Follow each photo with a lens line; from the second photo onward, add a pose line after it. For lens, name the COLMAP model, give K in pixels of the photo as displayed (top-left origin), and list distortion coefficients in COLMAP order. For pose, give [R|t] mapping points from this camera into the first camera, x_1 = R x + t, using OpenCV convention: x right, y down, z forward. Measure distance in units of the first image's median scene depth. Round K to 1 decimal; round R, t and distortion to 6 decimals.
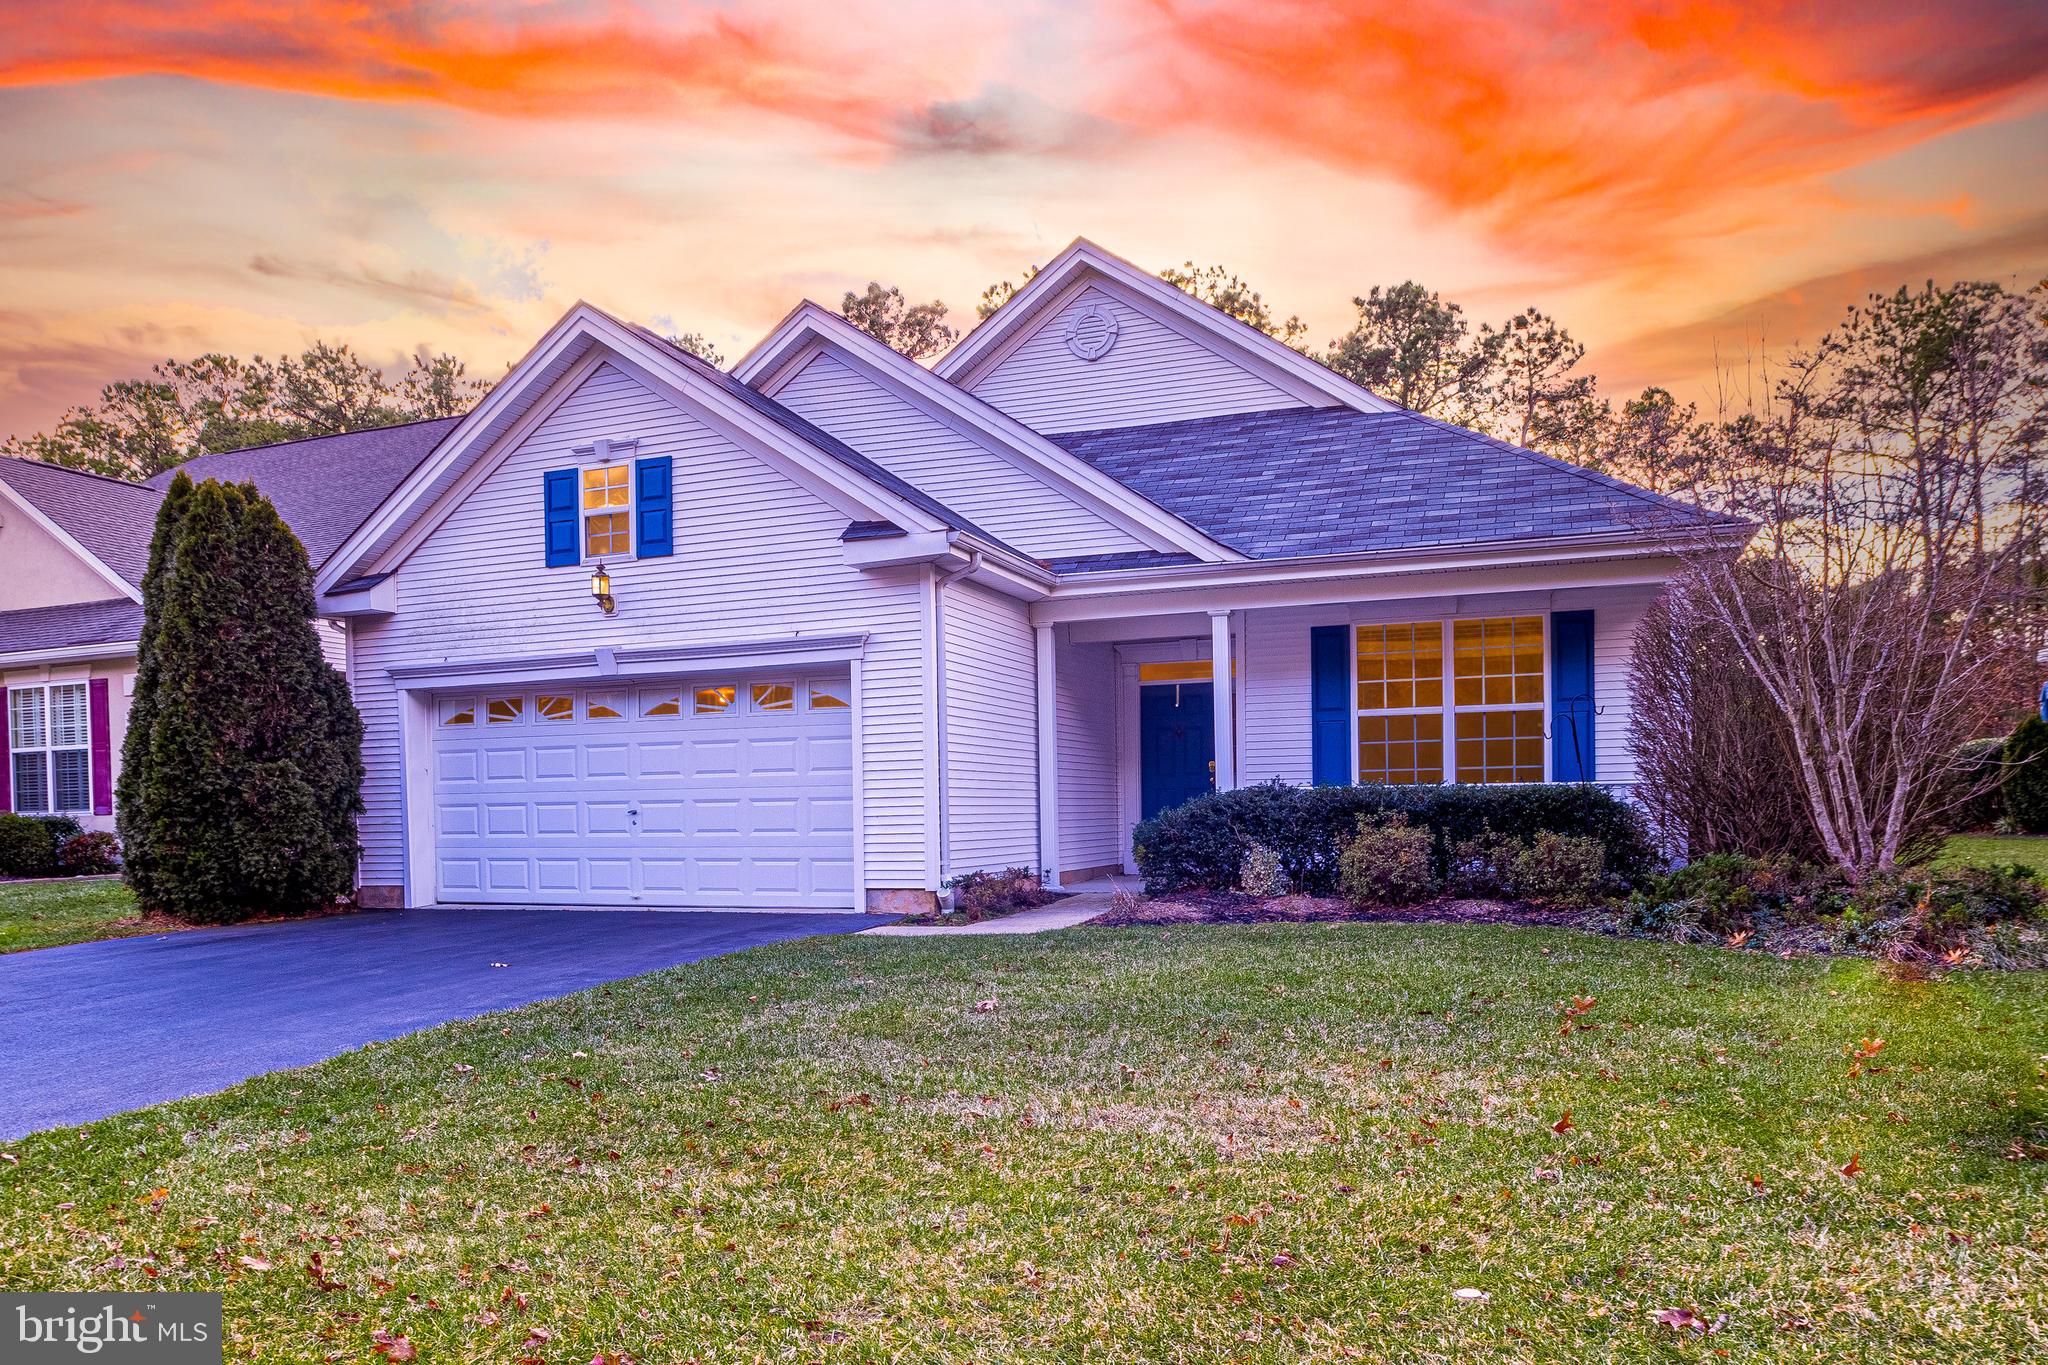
lens RADIAL K [[1299.7, 0, 1024.1], [0, 1299.7, 734.5], [0, 0, 1]] dist [-0.037311, -0.000512]
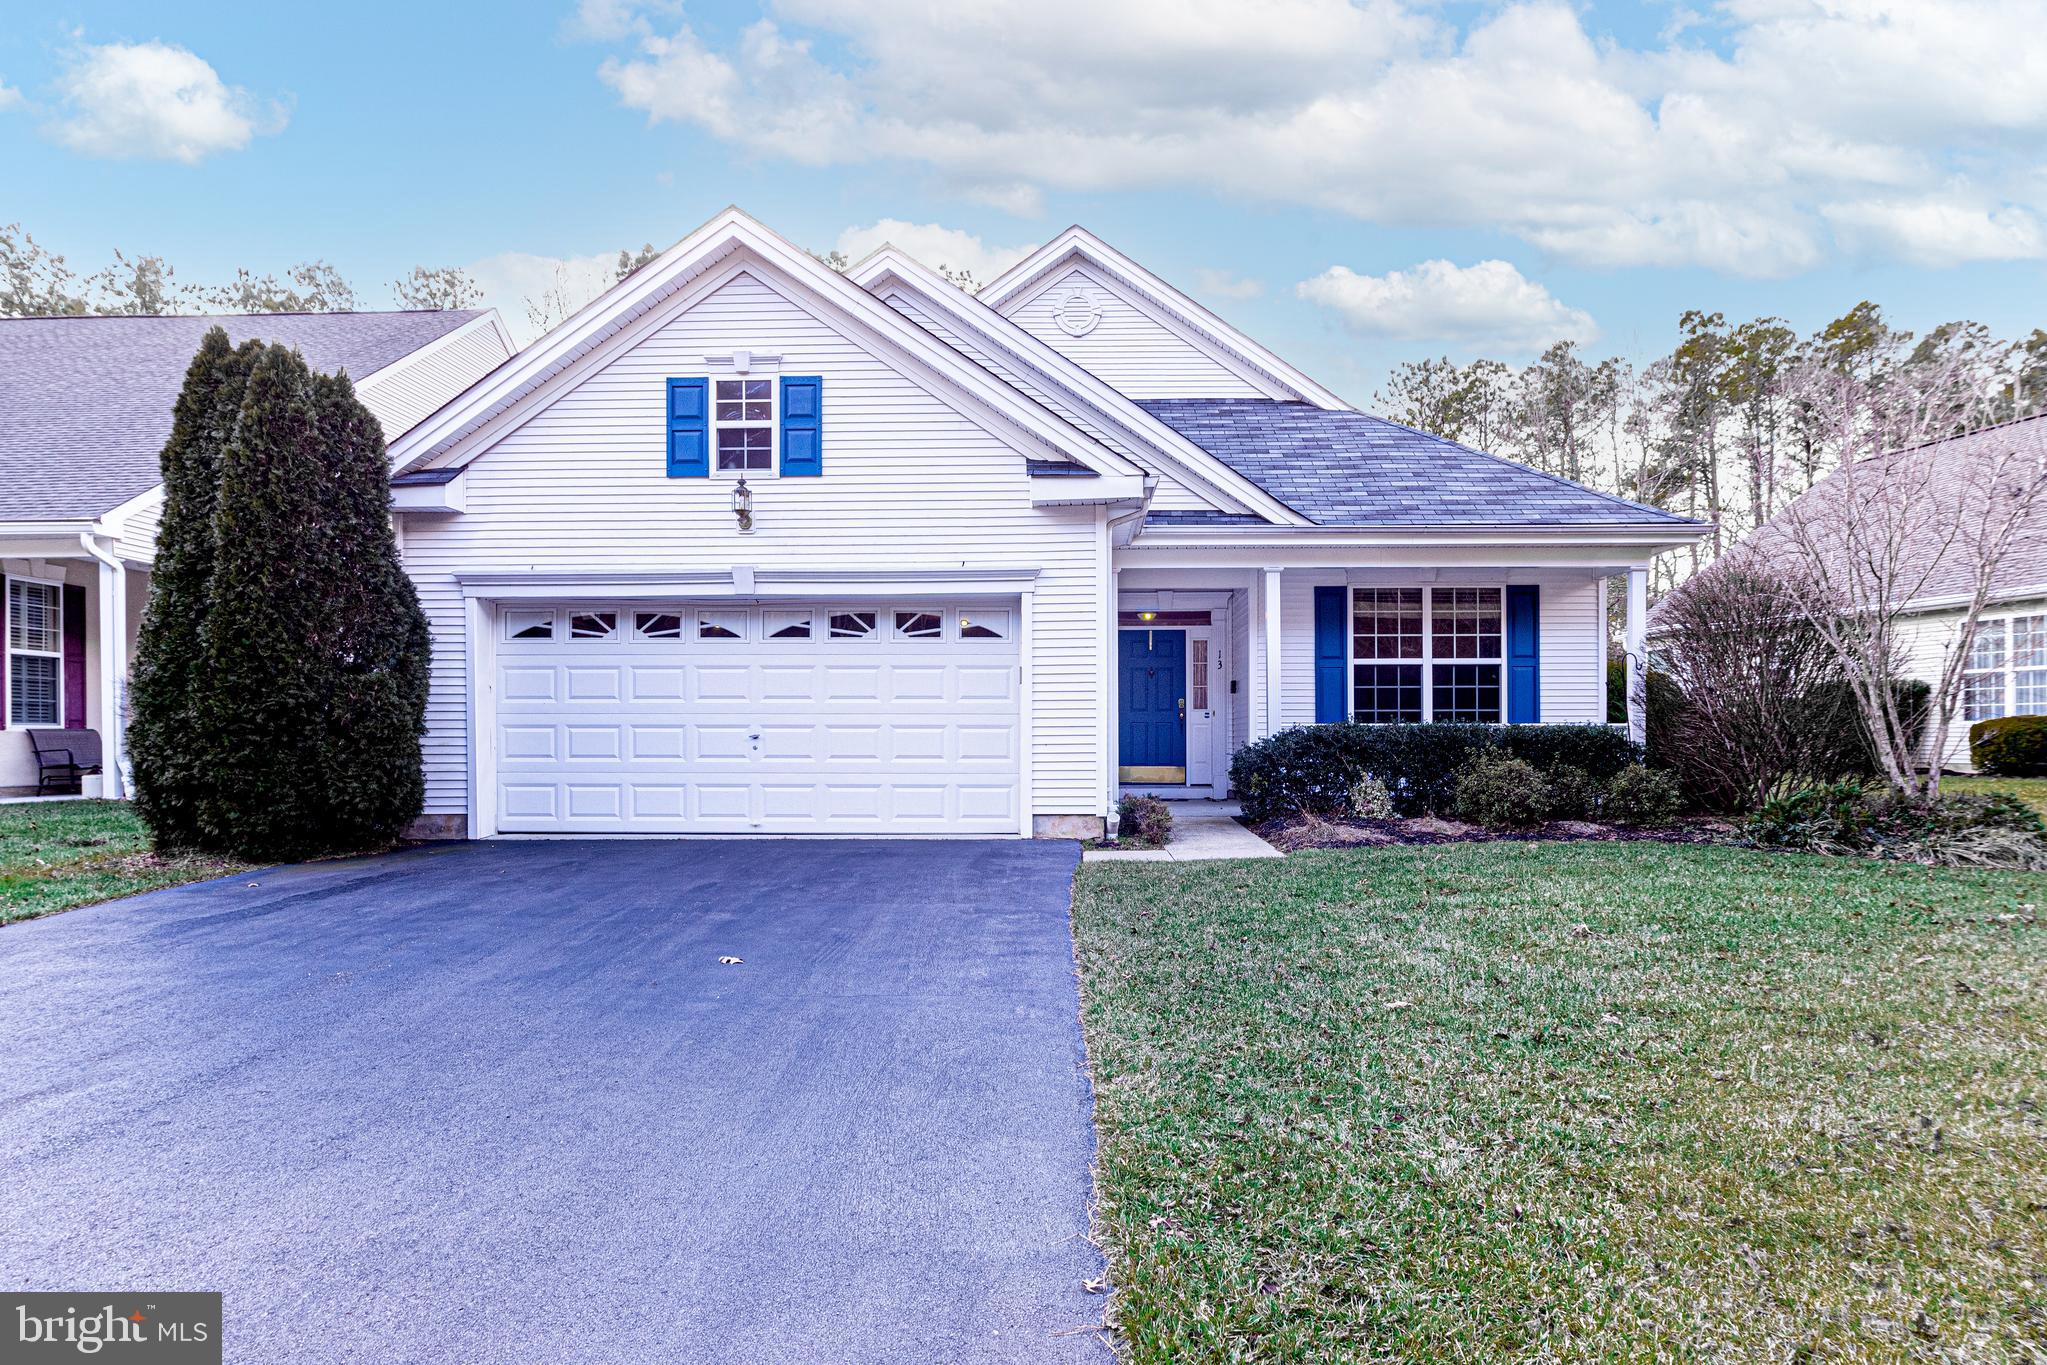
lens RADIAL K [[1113.4, 0, 1014.4], [0, 1113.4, 660.6], [0, 0, 1]] dist [-0.027601, 0.001485]
pose [[0.949877, 0.036264, 0.310513, -0.376554], [-0.032040, 0.999312, -0.018693, 0.012334], [-0.310978, 0.007807, 0.950385, 0.147699]]
